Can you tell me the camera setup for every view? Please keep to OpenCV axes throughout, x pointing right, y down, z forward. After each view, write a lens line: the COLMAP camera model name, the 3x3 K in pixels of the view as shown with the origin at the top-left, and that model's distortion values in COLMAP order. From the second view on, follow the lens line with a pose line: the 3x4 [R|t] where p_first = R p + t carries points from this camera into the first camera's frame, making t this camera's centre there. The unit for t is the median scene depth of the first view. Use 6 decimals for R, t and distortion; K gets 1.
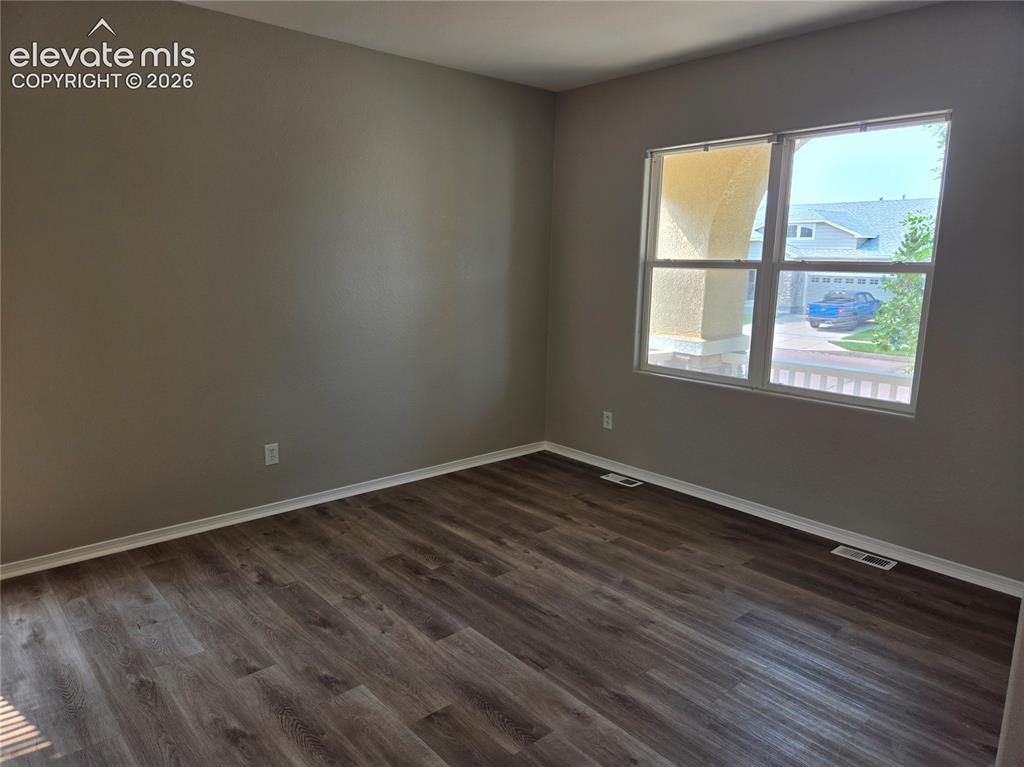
lens RADIAL K [[693.5, 0, 509.9], [0, 693.5, 383.7], [0, 0, 1]] dist [0.048754, -0.012502]
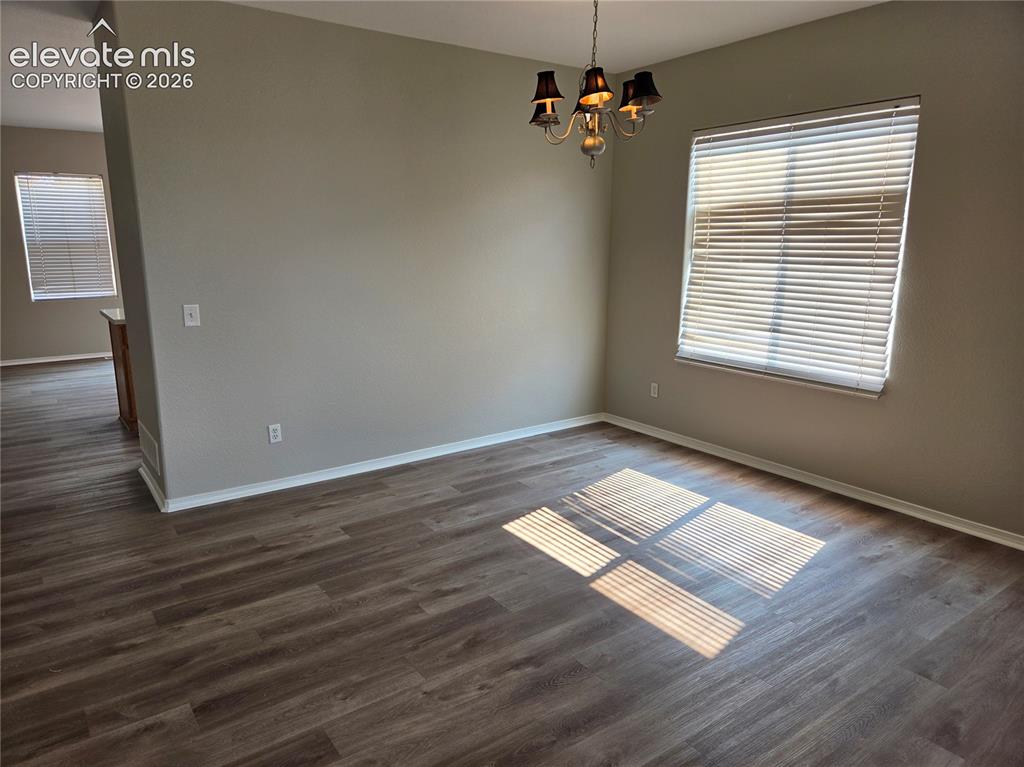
lens RADIAL K [[693.5, 0, 510.7], [0, 693.5, 383.8], [0, 0, 1]] dist [0.048754, -0.012502]
pose [[-0.102920, 0.183625, -0.977594, 0.479227], [-0.178606, 0.963428, 0.199768, -0.056763], [0.978523, 0.195164, -0.066359, 0.368977]]
